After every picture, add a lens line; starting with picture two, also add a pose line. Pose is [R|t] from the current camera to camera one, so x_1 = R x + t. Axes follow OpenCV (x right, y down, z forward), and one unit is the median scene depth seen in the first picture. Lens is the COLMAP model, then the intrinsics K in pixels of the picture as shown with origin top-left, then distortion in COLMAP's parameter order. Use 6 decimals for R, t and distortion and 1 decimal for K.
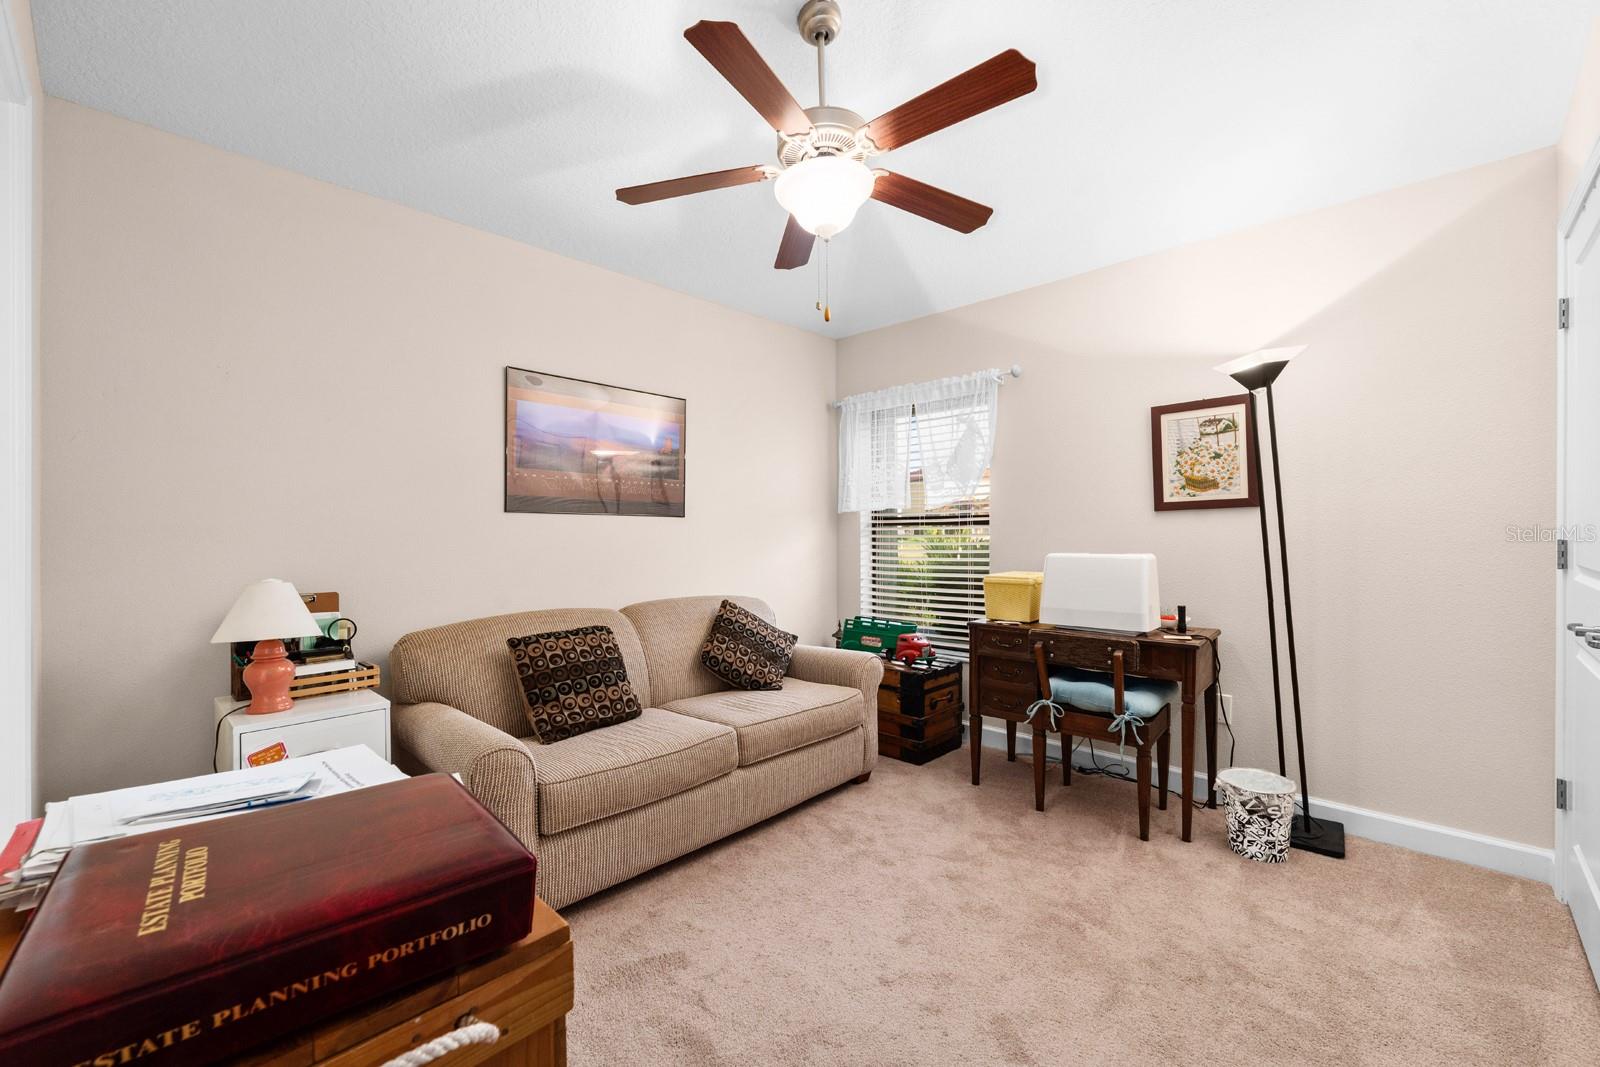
lens RADIAL K [[655.4, 0, 803.2], [0, 655.4, 536.2], [0, 0, 1]] dist [-0.001921, 0.000098]
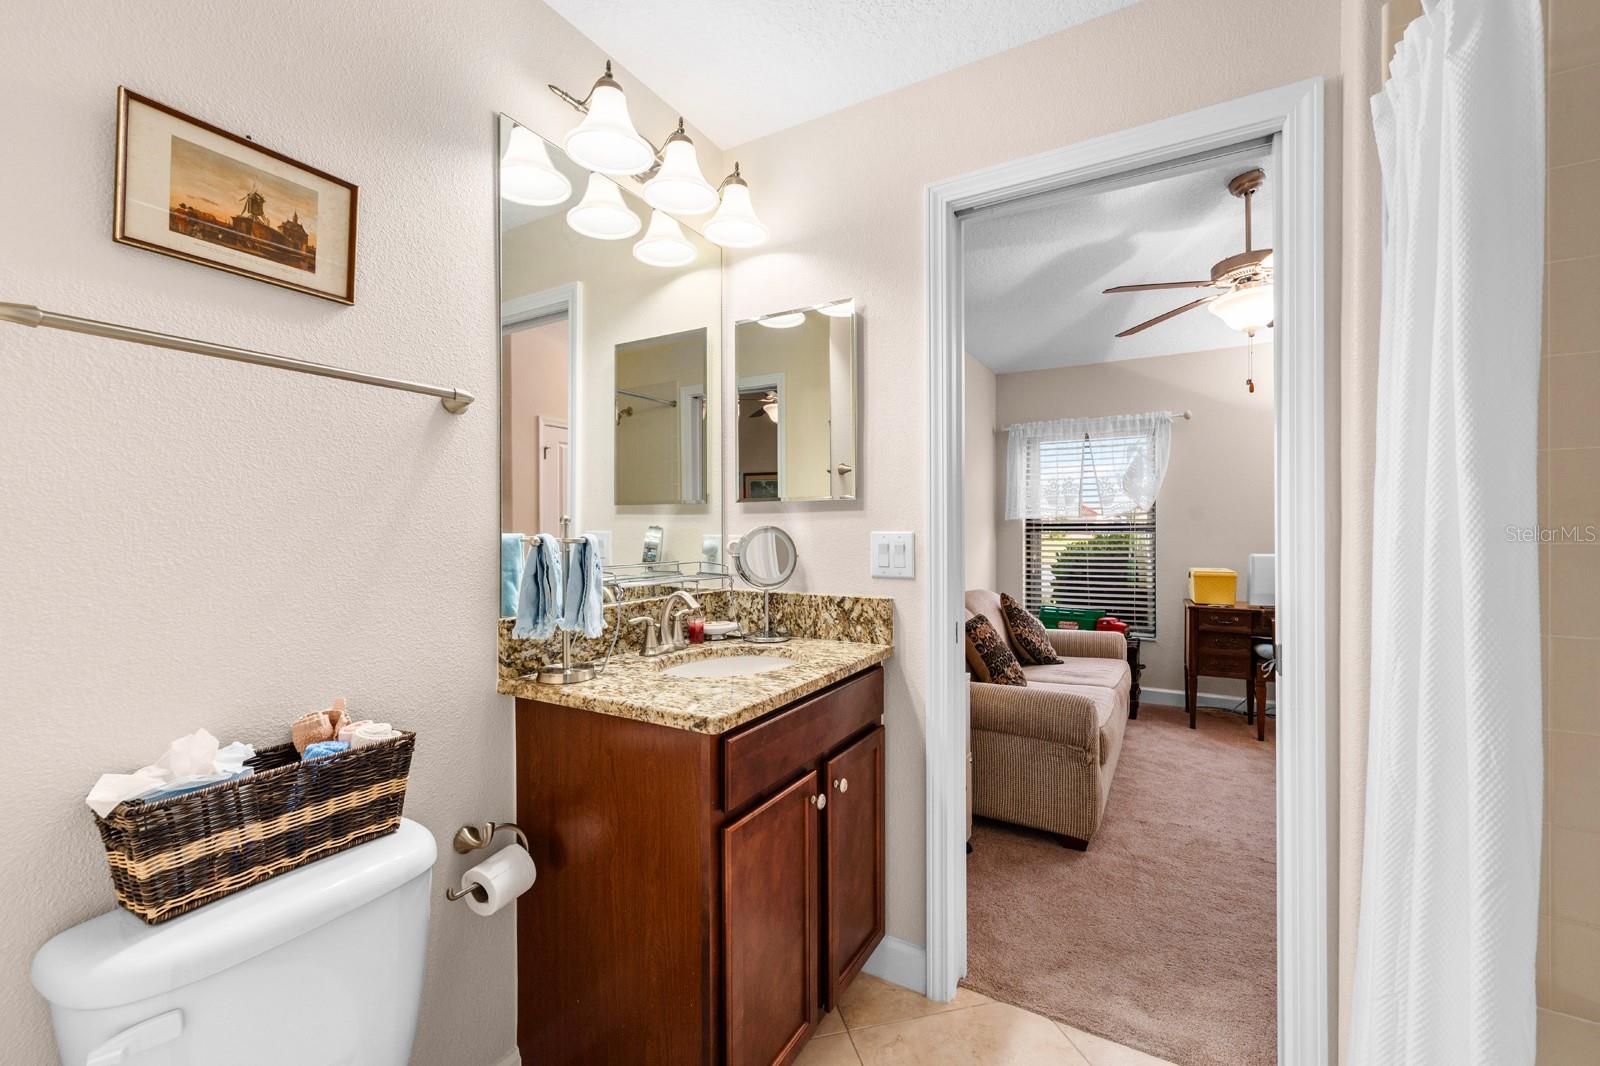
lens RADIAL K [[655.4, 0, 791.7], [0, 655.4, 529.9], [0, 0, 1]] dist [-0.001921, 0.000098]
pose [[0.976032, 0.000815, 0.217623, -0.810822], [0.000559, 0.999980, -0.006253, -0.014138], [-0.217624, 0.006225, 0.976013, -0.115499]]
